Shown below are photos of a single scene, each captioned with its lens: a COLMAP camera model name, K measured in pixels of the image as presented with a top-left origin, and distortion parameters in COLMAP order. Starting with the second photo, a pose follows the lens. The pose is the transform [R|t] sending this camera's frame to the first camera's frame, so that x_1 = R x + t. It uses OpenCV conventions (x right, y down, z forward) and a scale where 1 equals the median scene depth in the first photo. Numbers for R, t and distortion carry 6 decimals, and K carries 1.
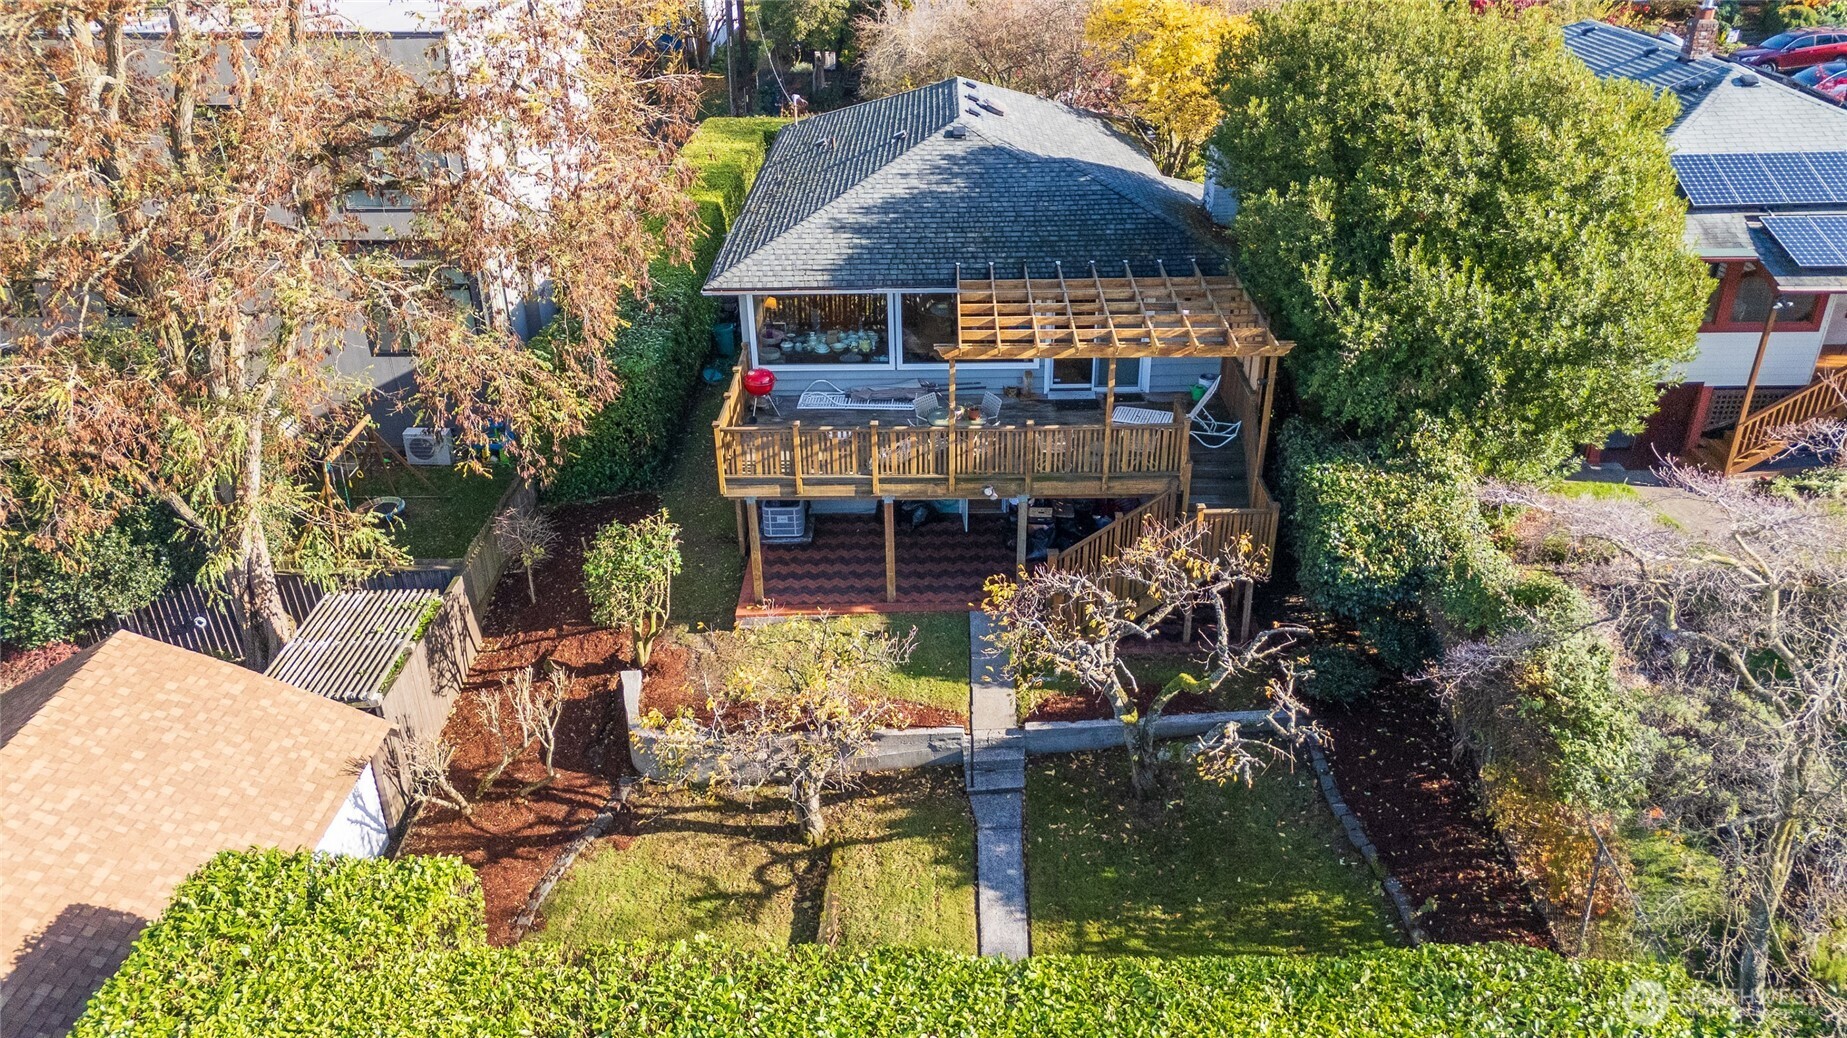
lens RADIAL K [[1298.9, 0, 924.9], [0, 1298.9, 524.7], [0, 0, 1]] dist [0.009670, 0.002171]
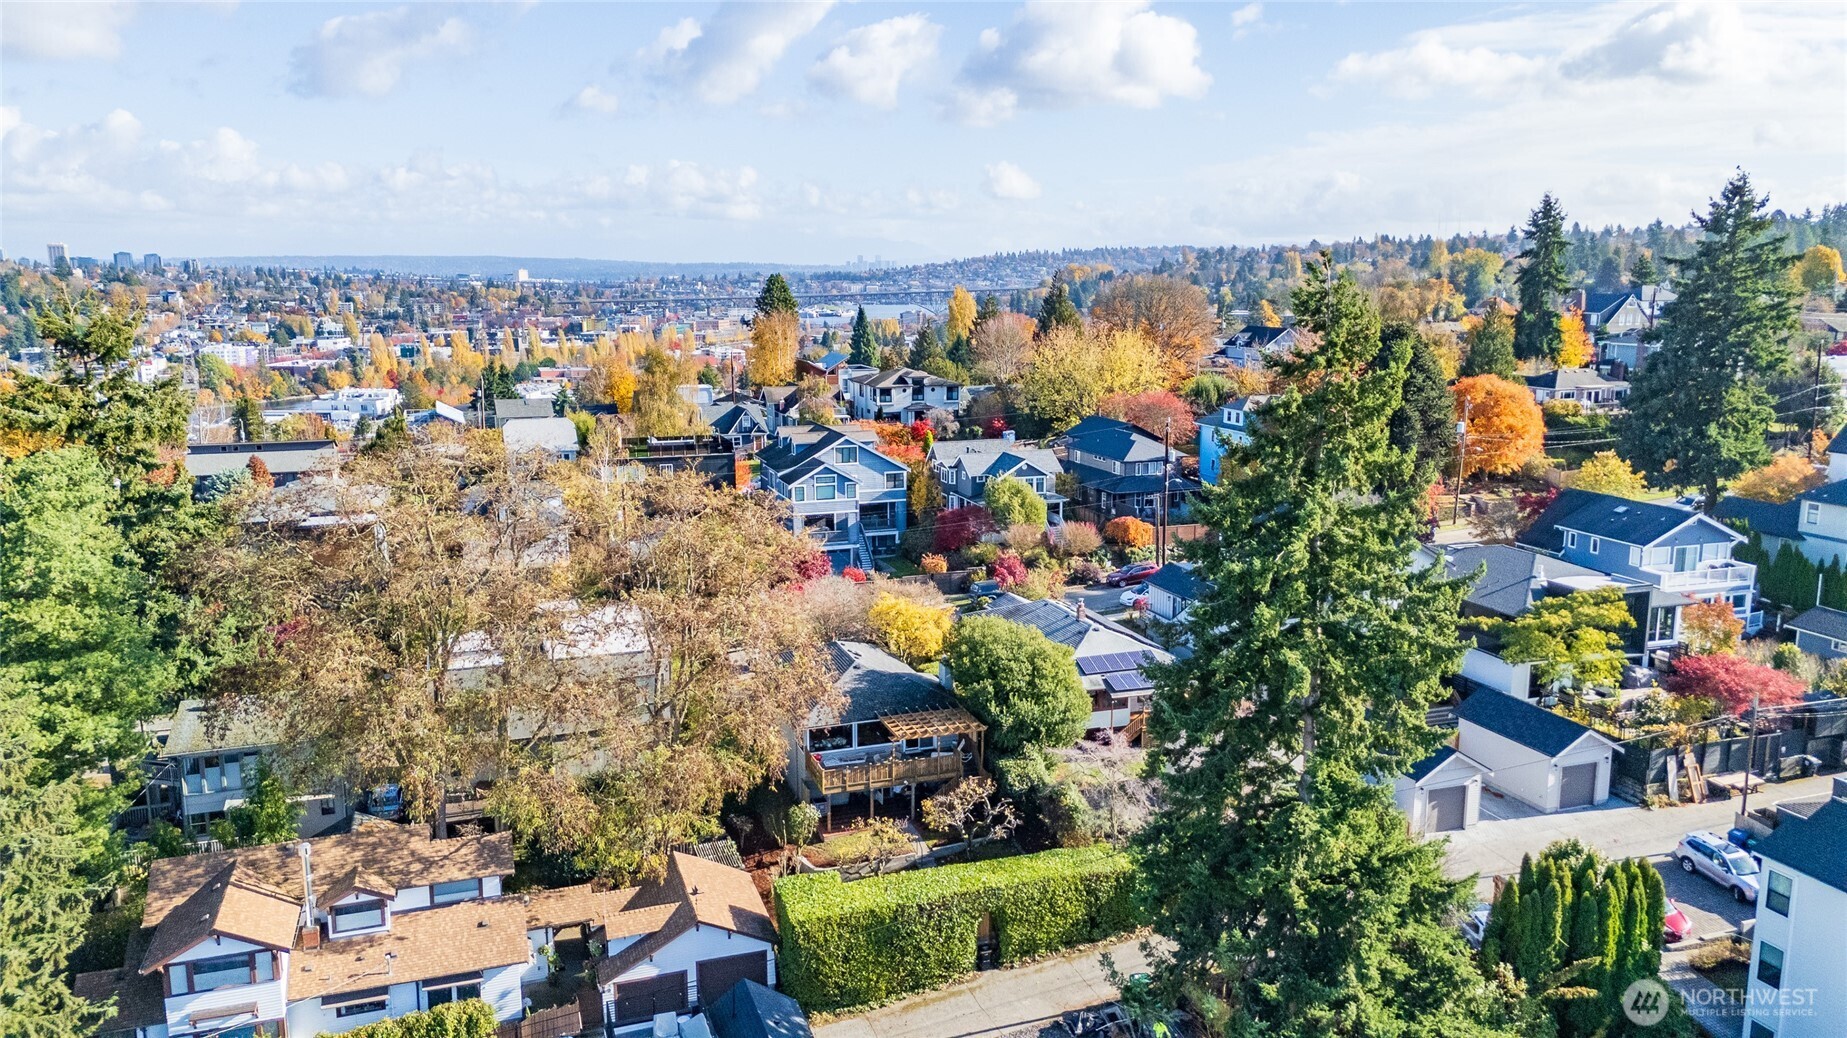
lens RADIAL K [[1298.9, 0, 920.7], [0, 1298.9, 518.8], [0, 0, 1]] dist [0.009670, 0.002171]
pose [[0.938724, -0.045200, 0.341692, -1.051092], [0.149229, 0.946926, -0.284712, 0.298249], [-0.310688, 0.318256, 0.895648, -2.238961]]
